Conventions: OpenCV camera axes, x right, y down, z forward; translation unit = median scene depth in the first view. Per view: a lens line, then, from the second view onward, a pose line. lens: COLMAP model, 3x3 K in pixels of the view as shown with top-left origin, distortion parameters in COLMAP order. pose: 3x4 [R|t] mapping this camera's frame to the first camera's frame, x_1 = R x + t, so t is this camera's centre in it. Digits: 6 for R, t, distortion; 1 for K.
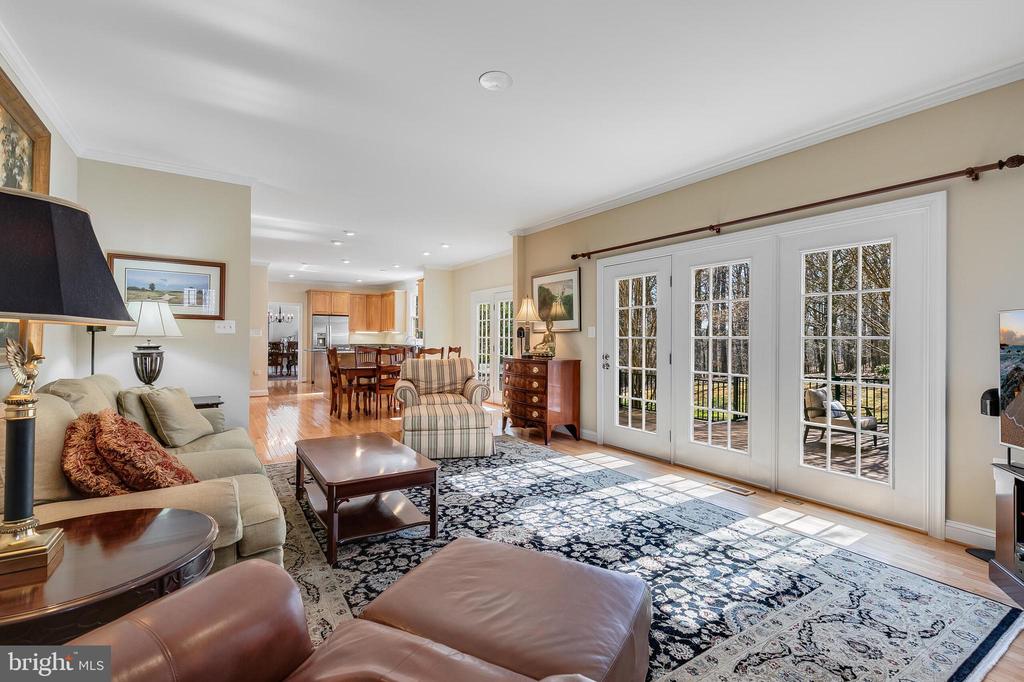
lens RADIAL K [[457.3, 0, 510.8], [0, 457.3, 340.9], [0, 0, 1]] dist [0.003223, 0.000285]
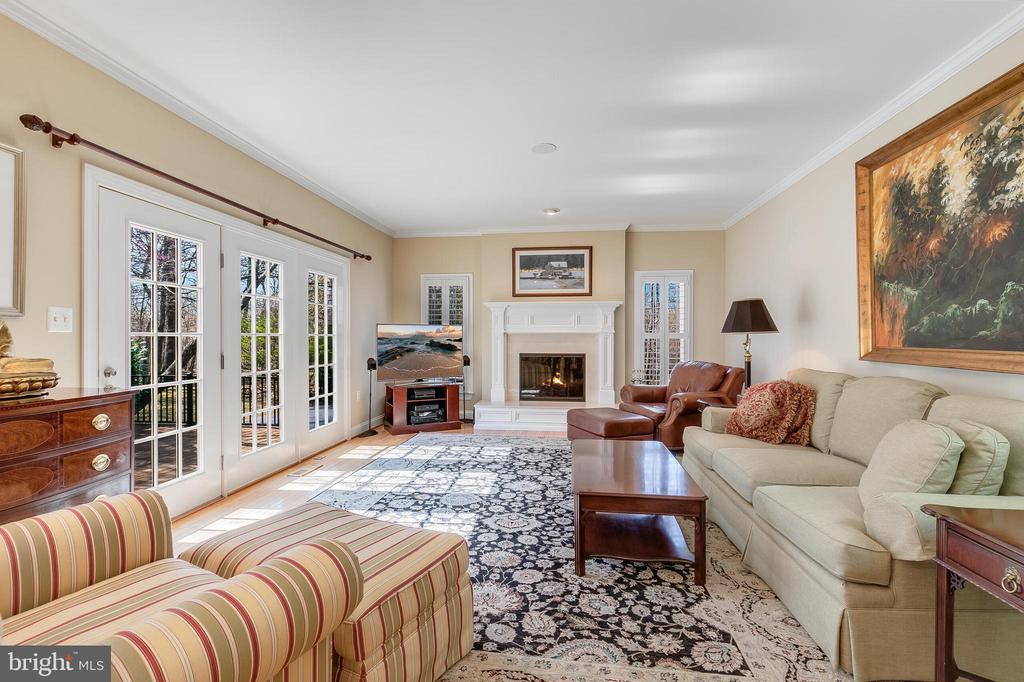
lens RADIAL K [[457.3, 0, 512.2], [0, 457.3, 338.5], [0, 0, 1]] dist [0.003223, 0.000285]
pose [[-0.762091, -0.006120, 0.647441, -0.702068], [0.000059, 0.999955, 0.009521, -0.008939], [-0.647470, 0.007294, -0.762056, 1.735476]]
